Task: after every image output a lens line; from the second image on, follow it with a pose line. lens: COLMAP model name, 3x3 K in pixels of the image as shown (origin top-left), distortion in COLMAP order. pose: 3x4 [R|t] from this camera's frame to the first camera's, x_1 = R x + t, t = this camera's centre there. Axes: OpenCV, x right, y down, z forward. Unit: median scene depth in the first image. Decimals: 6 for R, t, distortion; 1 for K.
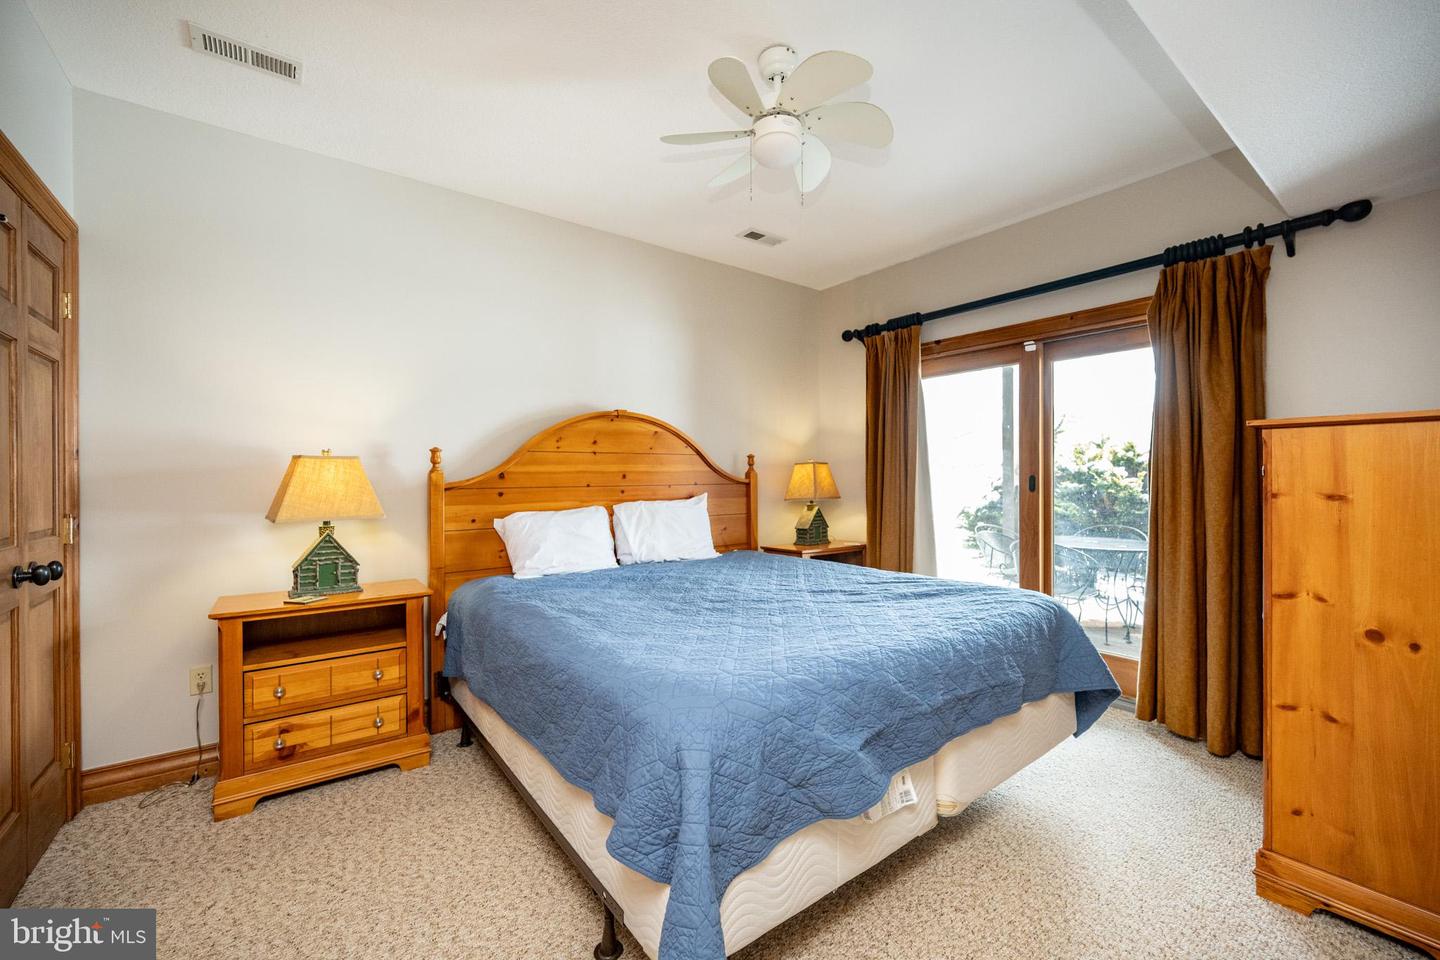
lens RADIAL K [[574.8, 0, 715.7], [0, 574.8, 475.8], [0, 0, 1]] dist [-0.002300, 0.001645]
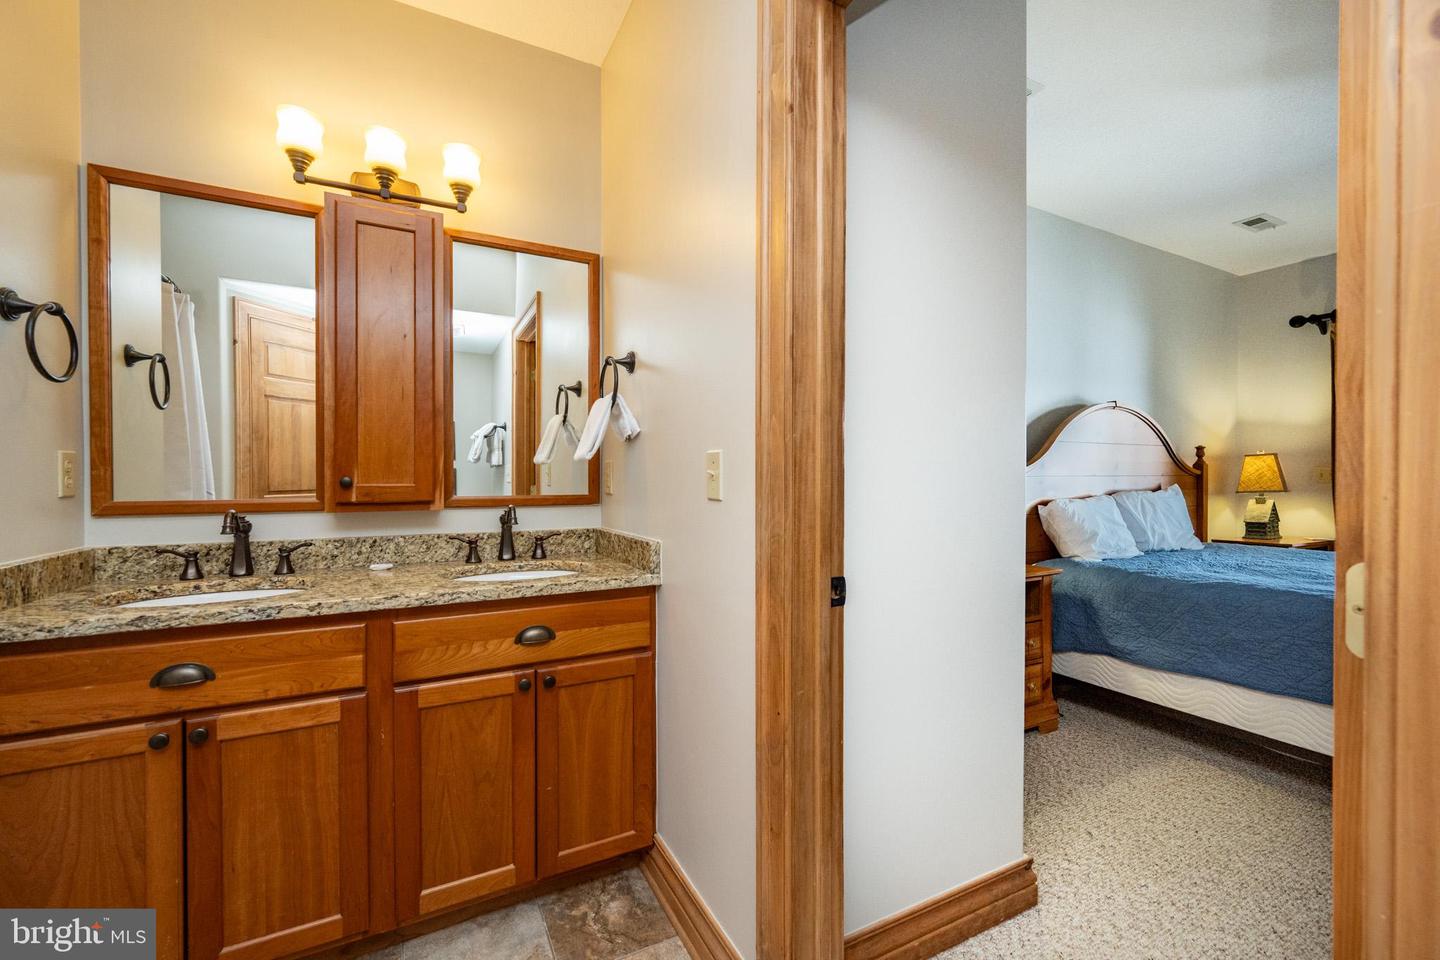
lens RADIAL K [[574.8, 0, 709.1], [0, 574.8, 473.1], [0, 0, 1]] dist [-0.002300, 0.001645]
pose [[0.984577, 0.002786, -0.174929, -0.697133], [-0.003133, 0.999994, -0.001703, 0.016128], [0.174923, 0.002224, 0.984580, -0.132627]]
